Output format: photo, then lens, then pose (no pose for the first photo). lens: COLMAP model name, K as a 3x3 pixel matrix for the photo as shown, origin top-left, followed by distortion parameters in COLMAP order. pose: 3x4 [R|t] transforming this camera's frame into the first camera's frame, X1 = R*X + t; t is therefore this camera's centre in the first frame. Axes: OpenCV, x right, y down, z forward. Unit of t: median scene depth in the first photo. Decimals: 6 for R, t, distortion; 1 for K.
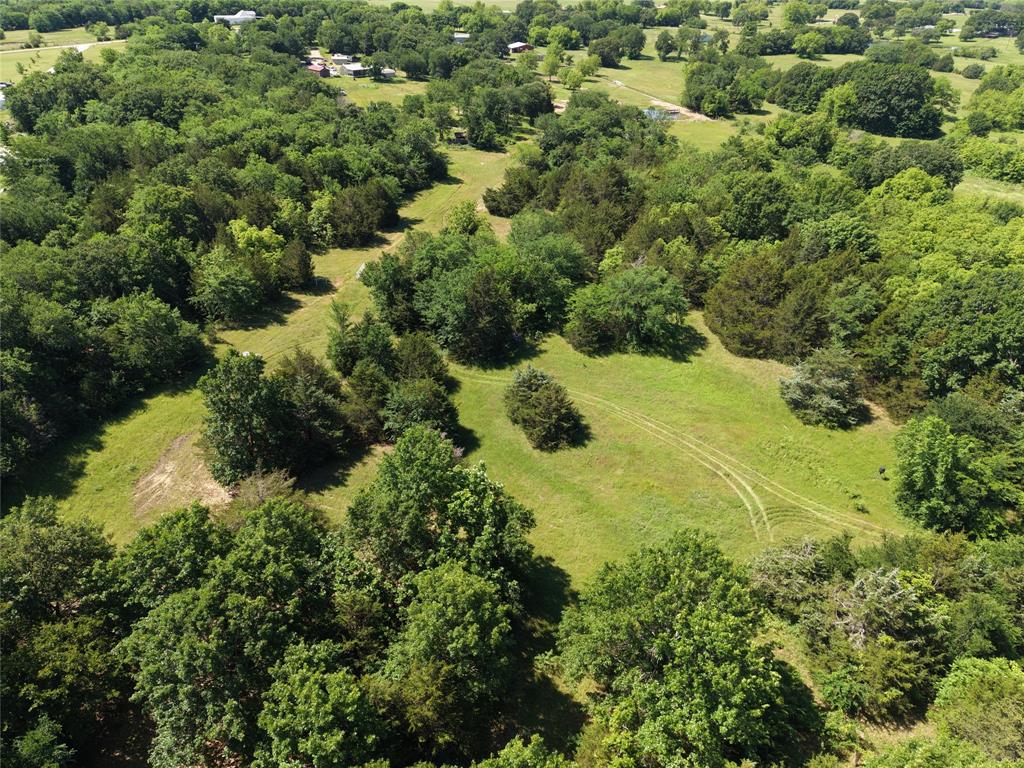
lens RADIAL K [[679.9, 0, 510.1], [0, 679.9, 386.9], [0, 0, 1]] dist [0.027057, -0.025021]
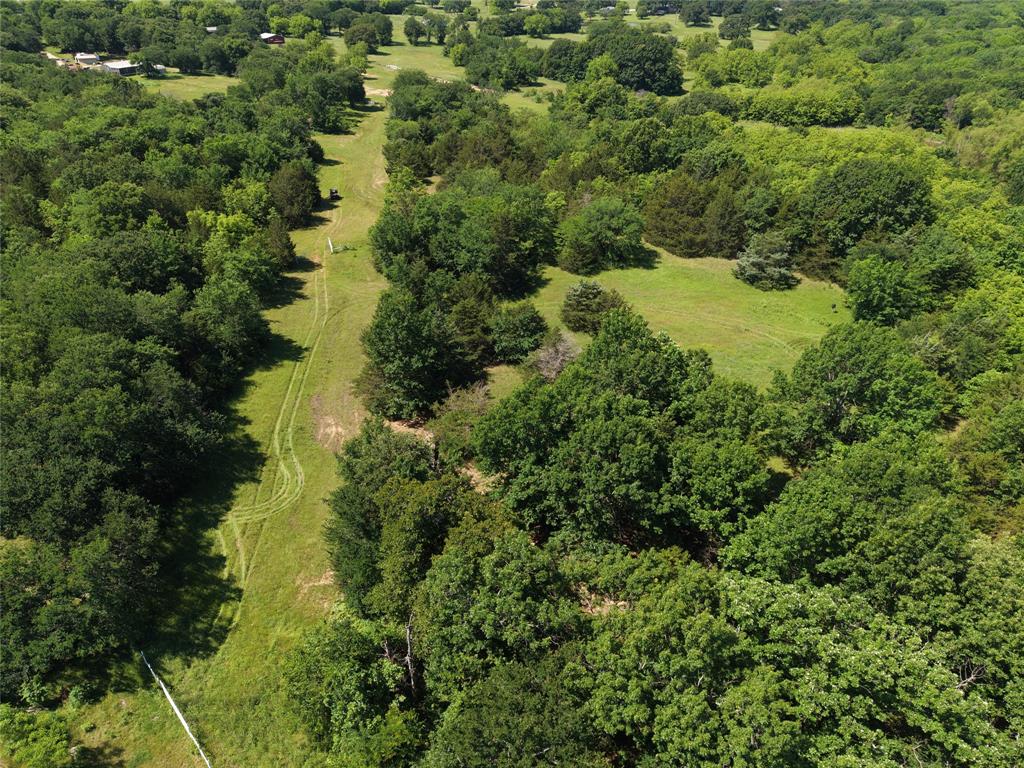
lens RADIAL K [[679.9, 0, 511.5], [0, 679.9, 389.5], [0, 0, 1]] dist [0.027057, -0.025021]
pose [[0.913289, -0.219838, 0.342891, -0.168147], [0.216022, 0.975117, 0.049804, 0.022355], [-0.345308, 0.028587, 0.938054, -0.023778]]
